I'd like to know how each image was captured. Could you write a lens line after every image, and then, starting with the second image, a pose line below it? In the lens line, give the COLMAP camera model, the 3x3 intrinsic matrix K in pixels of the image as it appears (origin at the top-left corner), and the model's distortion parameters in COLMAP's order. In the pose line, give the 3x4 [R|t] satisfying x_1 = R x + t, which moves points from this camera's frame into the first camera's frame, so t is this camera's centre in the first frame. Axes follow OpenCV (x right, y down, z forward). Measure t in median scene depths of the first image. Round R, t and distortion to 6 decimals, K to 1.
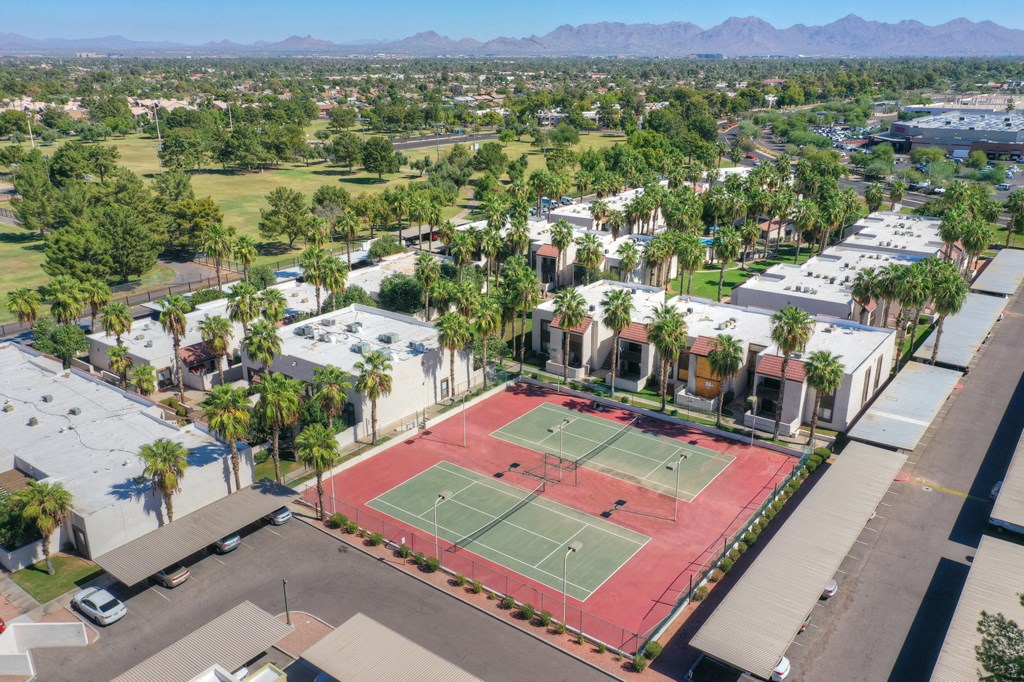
lens RADIAL K [[809.5, 0, 512.0], [0, 809.5, 341.0], [0, 0, 1]] dist [0.008698, 0.007060]
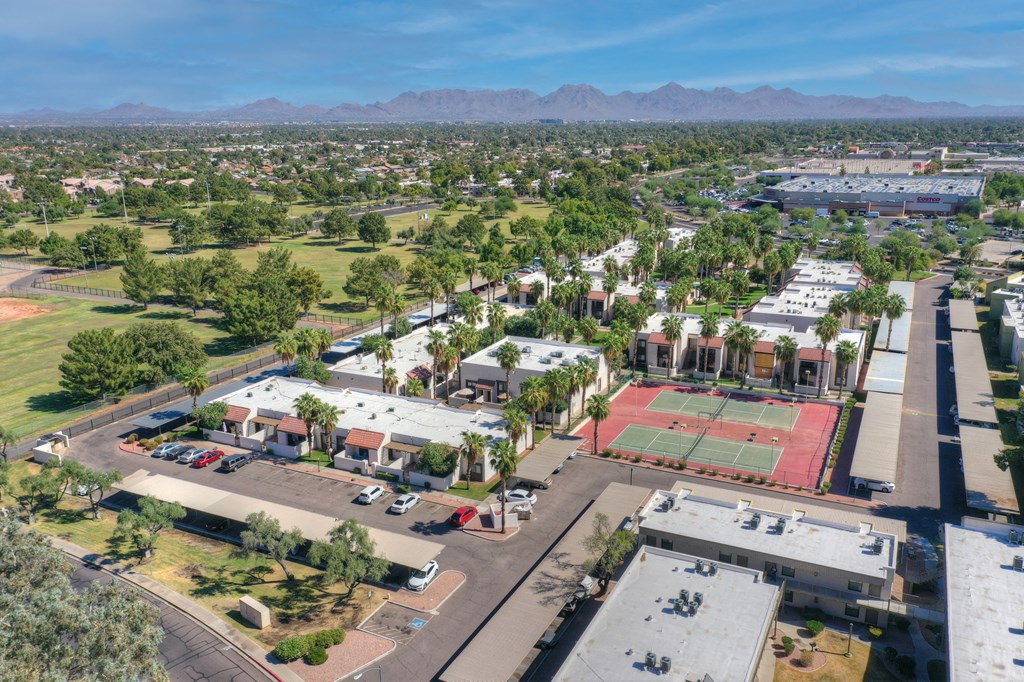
lens RADIAL K [[809.5, 0, 512.0], [0, 809.5, 341.0], [0, 0, 1]] dist [0.008698, 0.007060]
pose [[0.982792, -0.056356, 0.175910, -0.174258], [0.068971, 0.995404, -0.066439, 0.022882], [-0.171358, 0.077429, 0.982162, -0.156453]]
